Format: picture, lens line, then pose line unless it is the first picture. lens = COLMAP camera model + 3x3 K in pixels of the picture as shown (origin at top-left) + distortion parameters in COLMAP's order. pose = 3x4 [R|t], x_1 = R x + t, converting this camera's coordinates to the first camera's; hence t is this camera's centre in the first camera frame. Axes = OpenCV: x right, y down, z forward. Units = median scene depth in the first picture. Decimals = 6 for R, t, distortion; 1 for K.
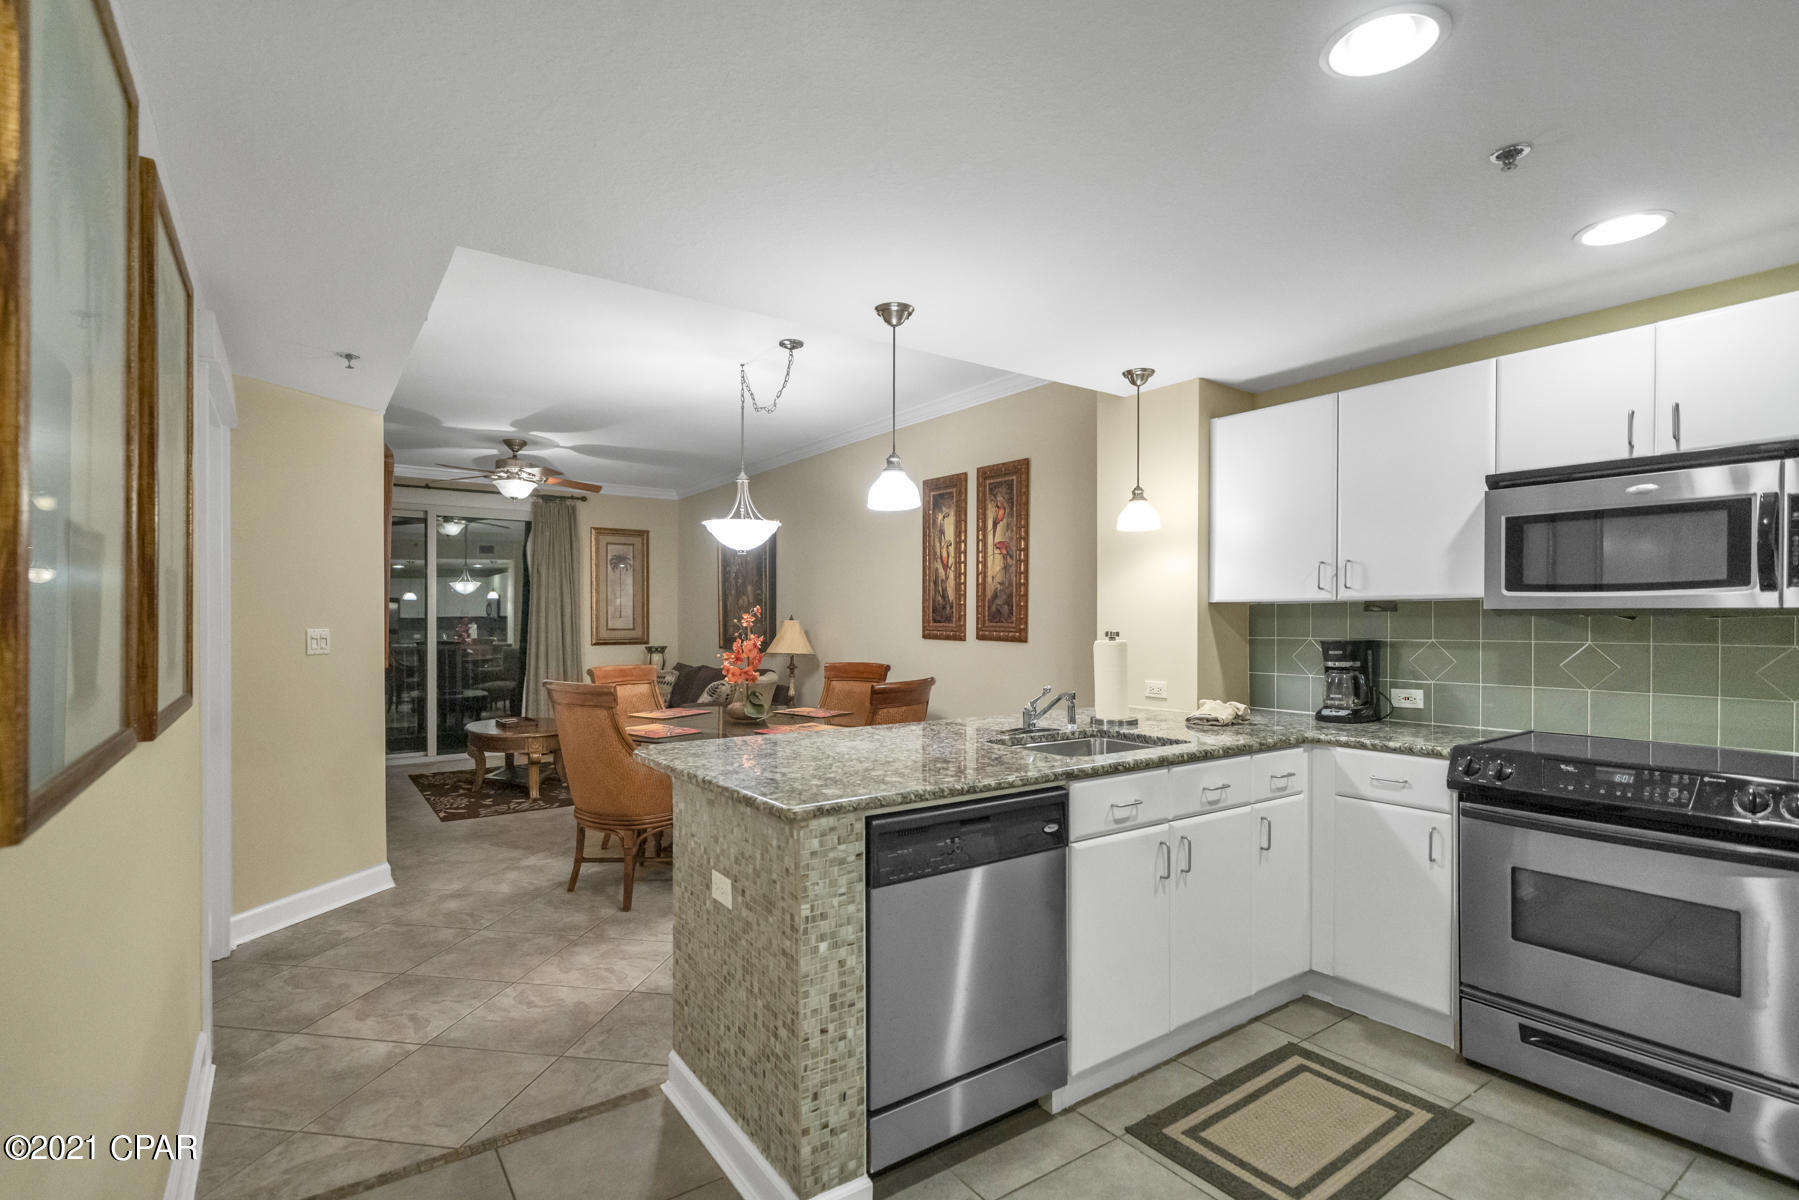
lens RADIAL K [[856.2, 0, 896.9], [0, 856.2, 624.3], [0, 0, 1]] dist [0.001072, 0.000493]
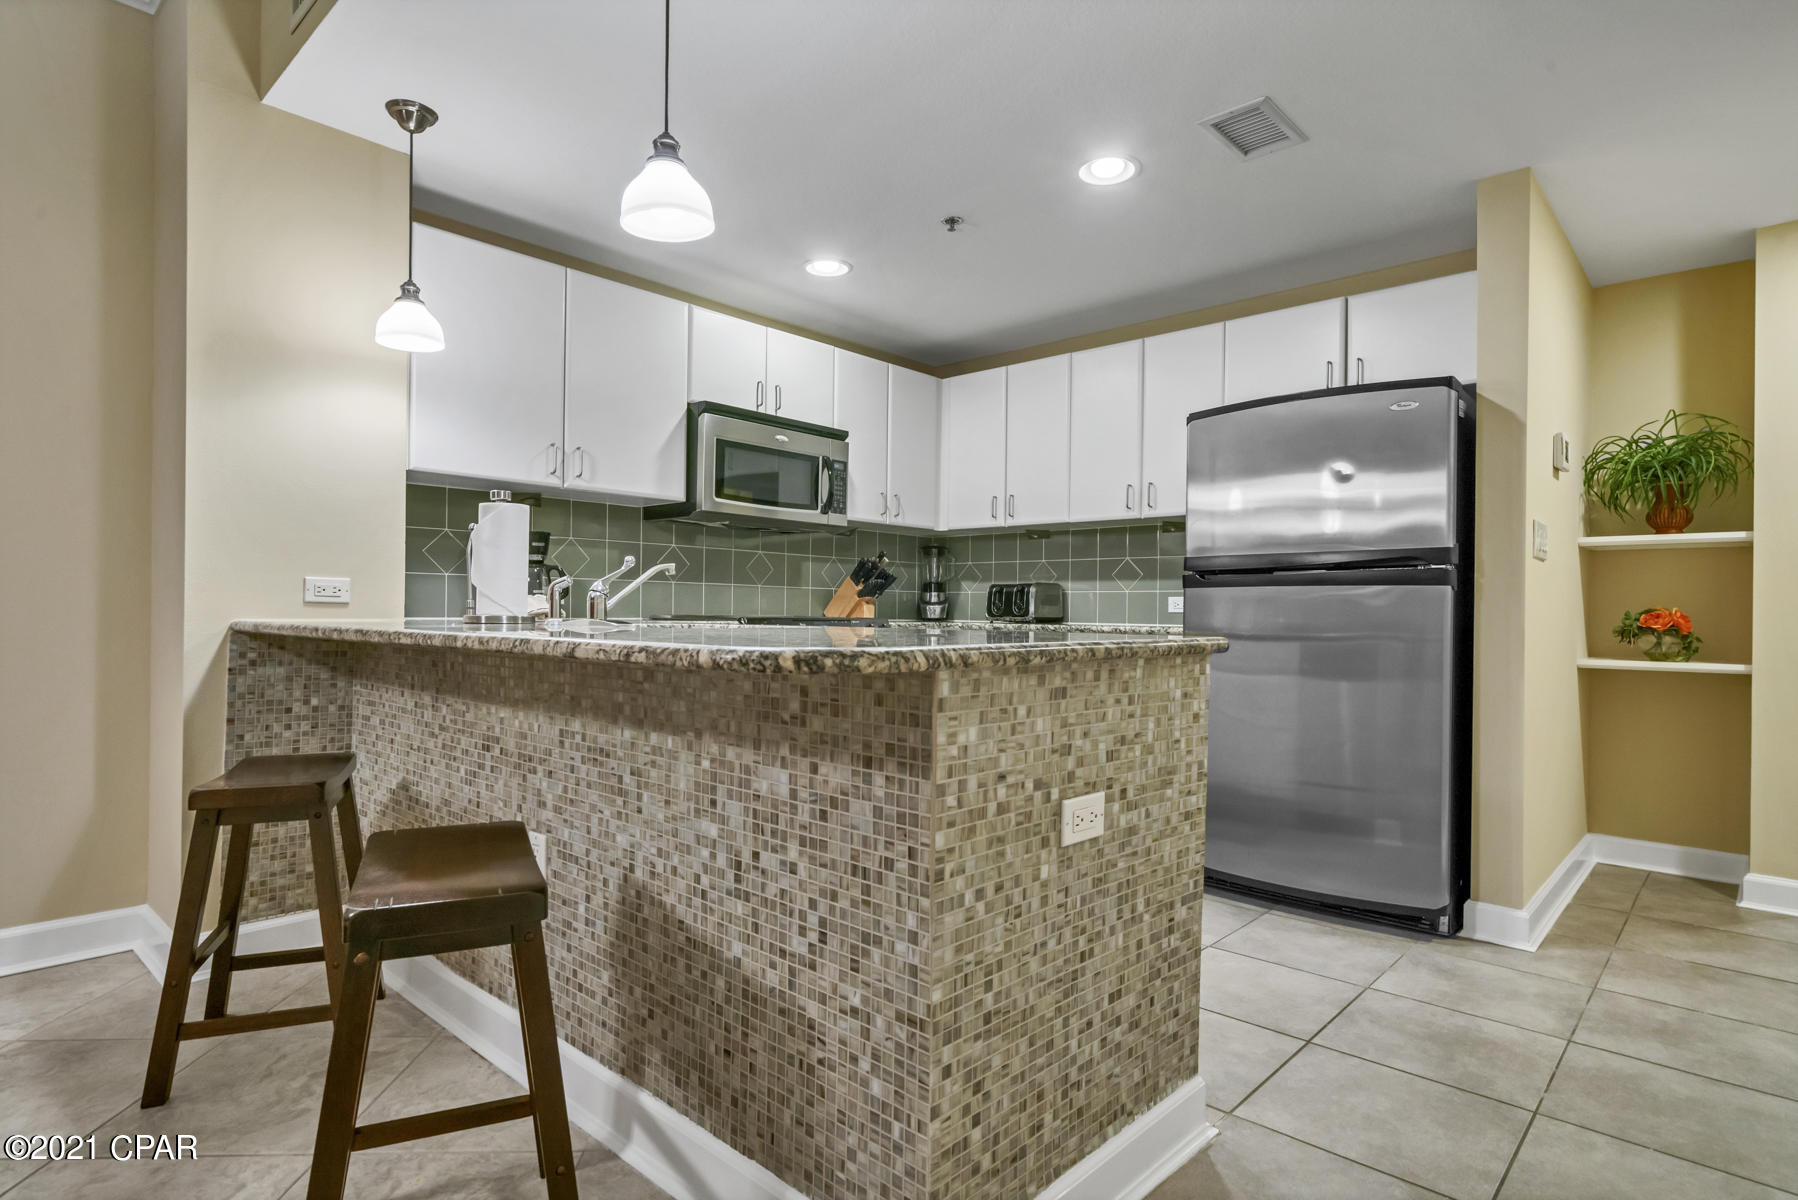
lens RADIAL K [[943.3, 0, 896.5], [0, 943.3, 610.2], [0, 0, 1]] dist [0.002886, 0.000059]
pose [[-0.211122, -0.000860, 0.977459, -0.355795], [-0.007592, 0.999971, -0.000760, 0.064660], [-0.977430, -0.007582, -0.211122, 0.531856]]
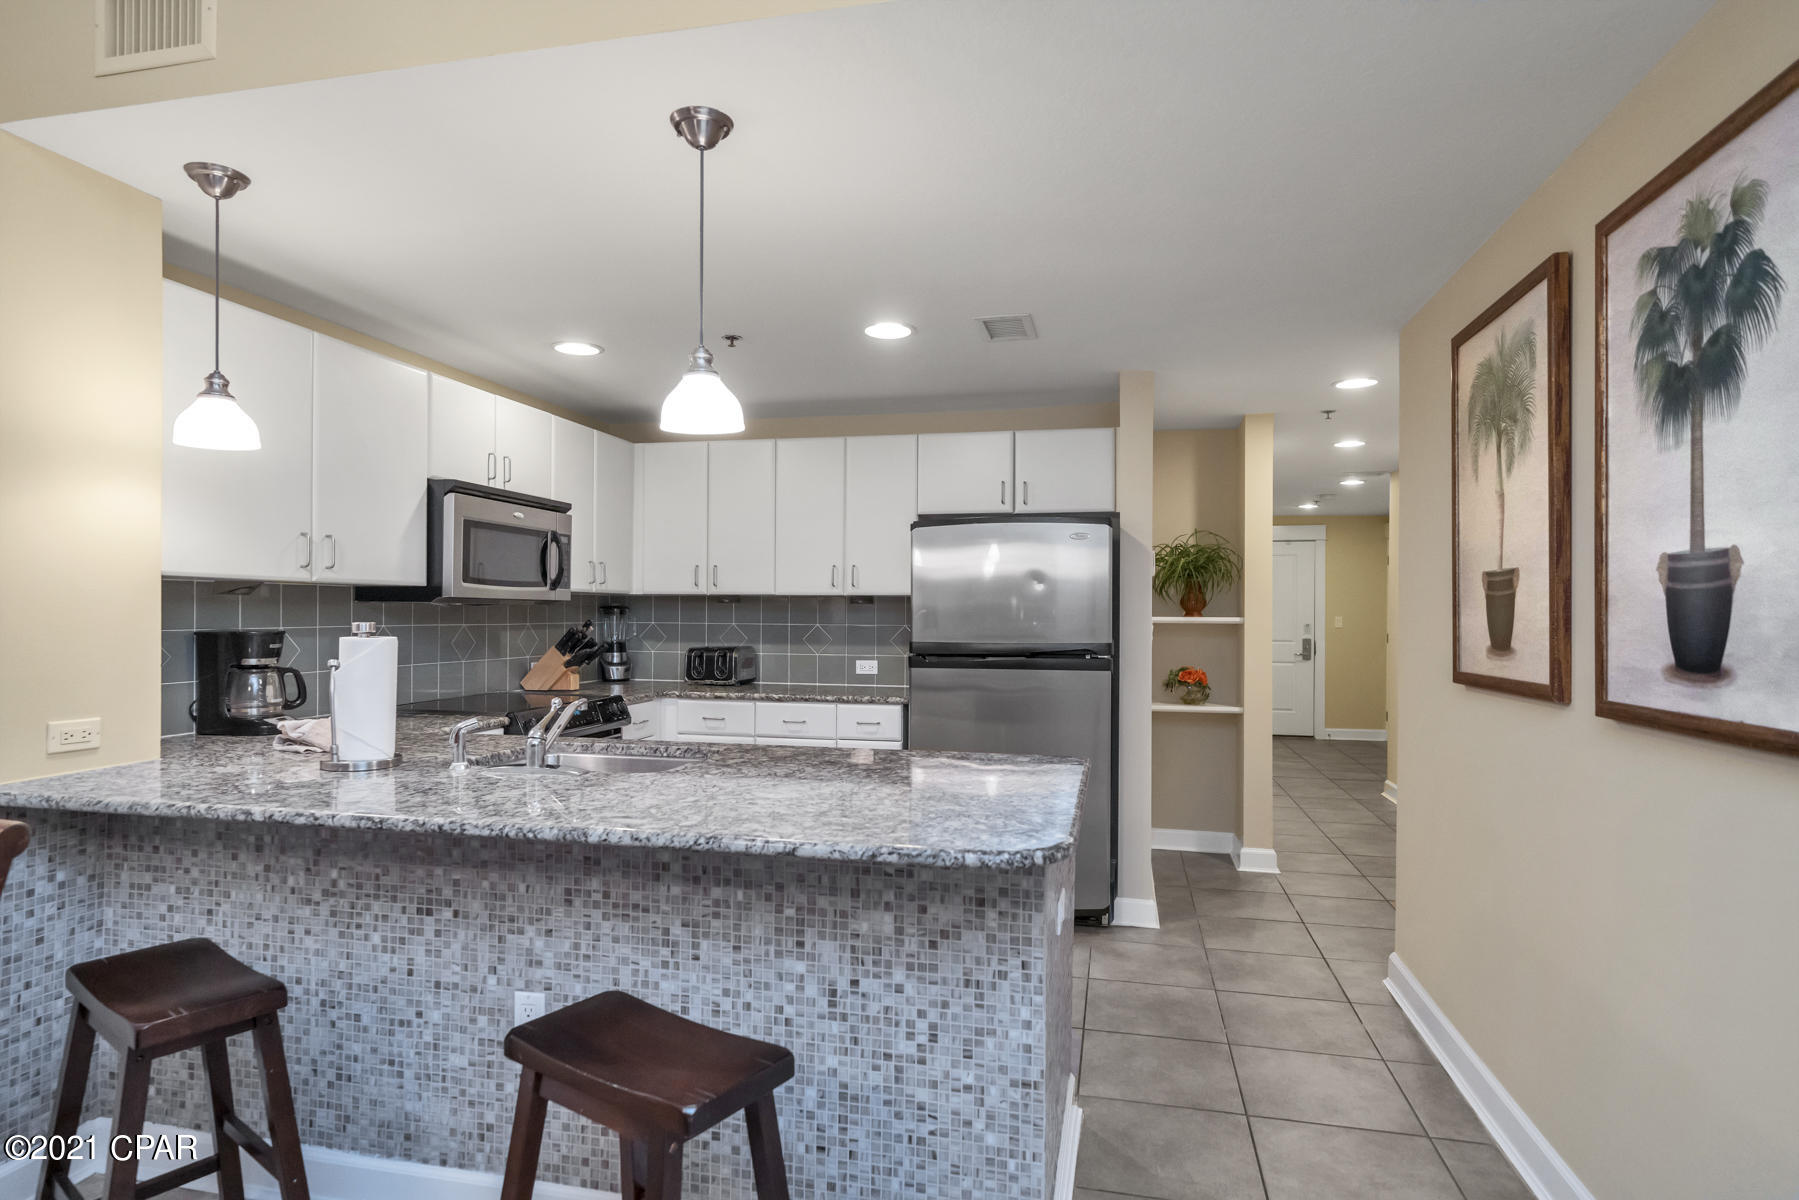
lens RADIAL K [[974.8, 0, 897.2], [0, 974.8, 610.1], [0, 0, 1]] dist [0.003322, 0.001967]
pose [[-0.668740, -0.003430, 0.743489, -0.350077], [-0.002982, 0.999994, 0.001931, -0.002365], [-0.743491, -0.000926, -0.668746, 0.748033]]
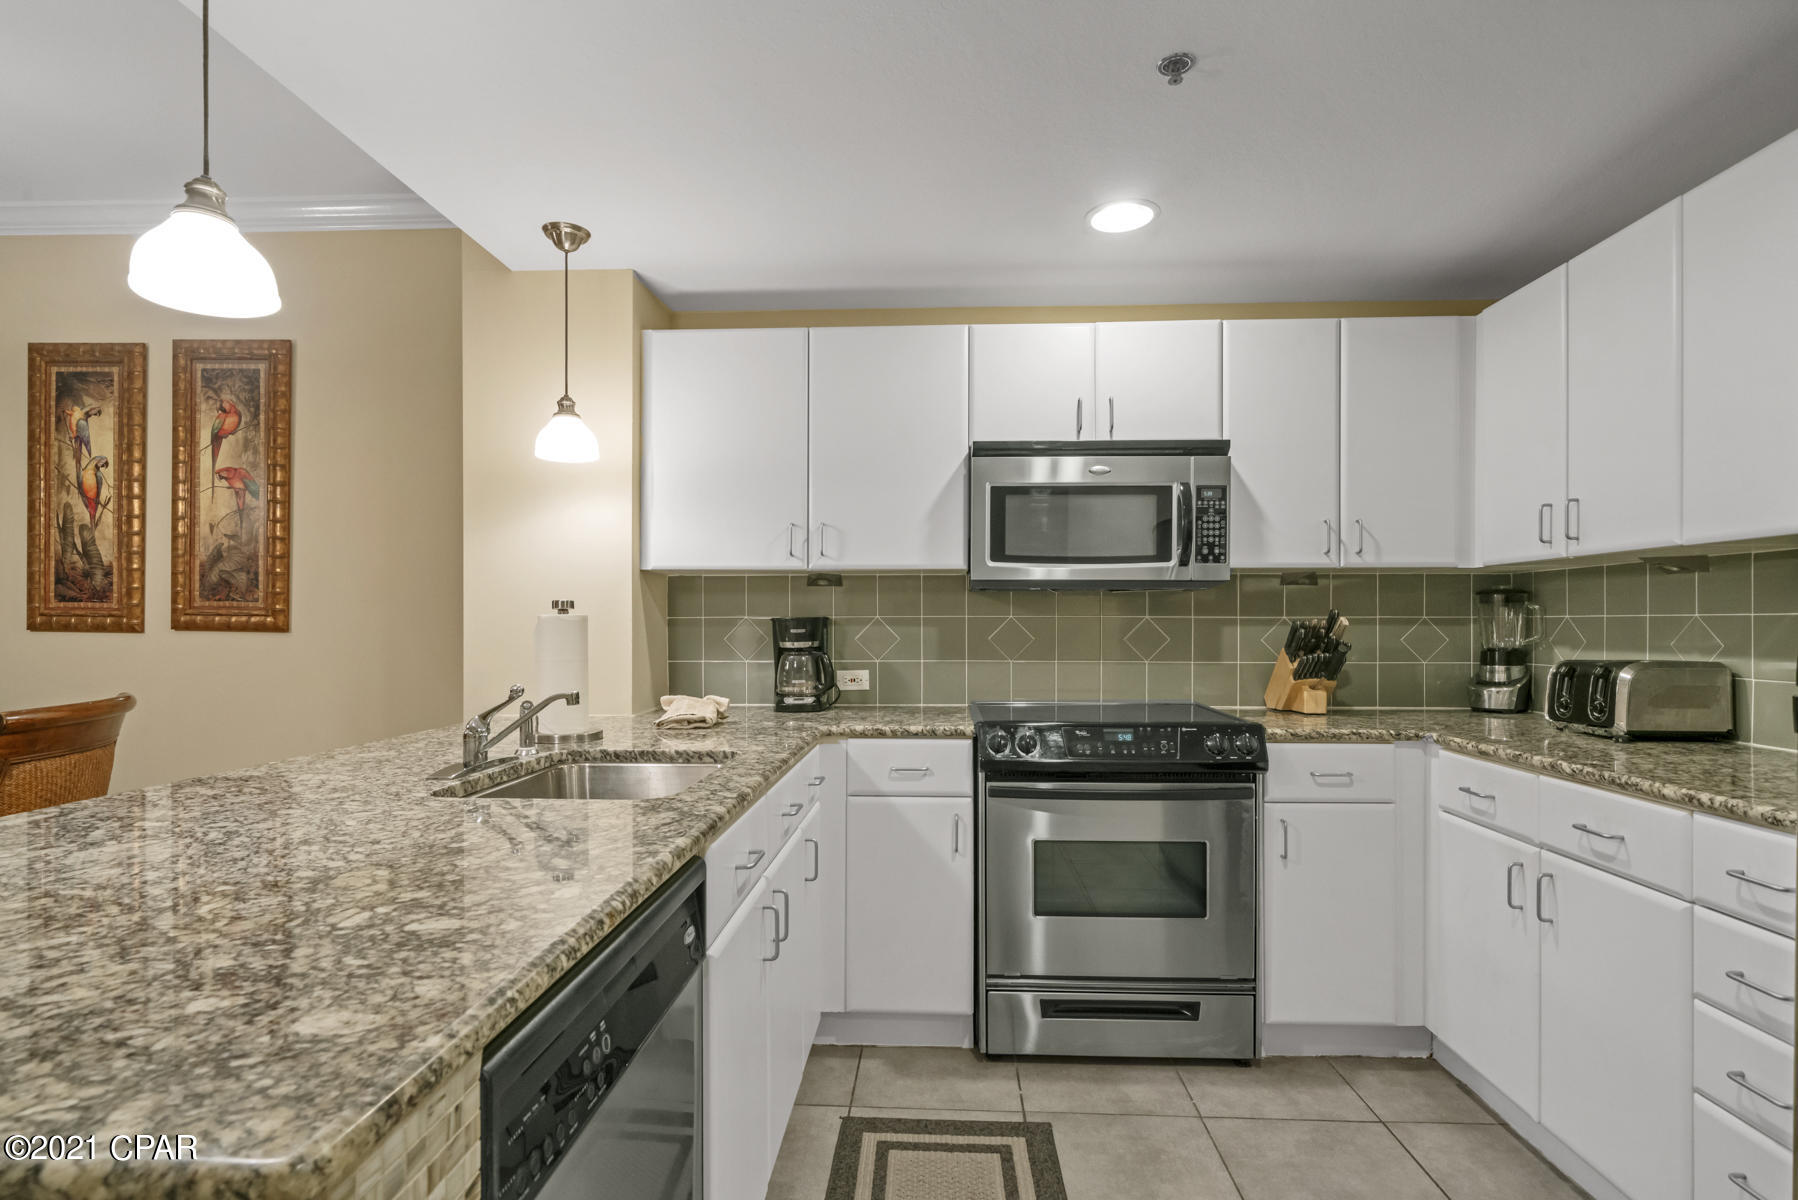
lens RADIAL K [[880.9, 0, 902.3], [0, 880.9, 624.3], [0, 0, 1]] dist [0.000408, 0.000582]
pose [[0.618626, -0.000976, 0.785685, -0.075529], [0.004351, 0.999988, -0.002183, 0.018211], [-0.785674, 0.004769, 0.618623, 0.235047]]
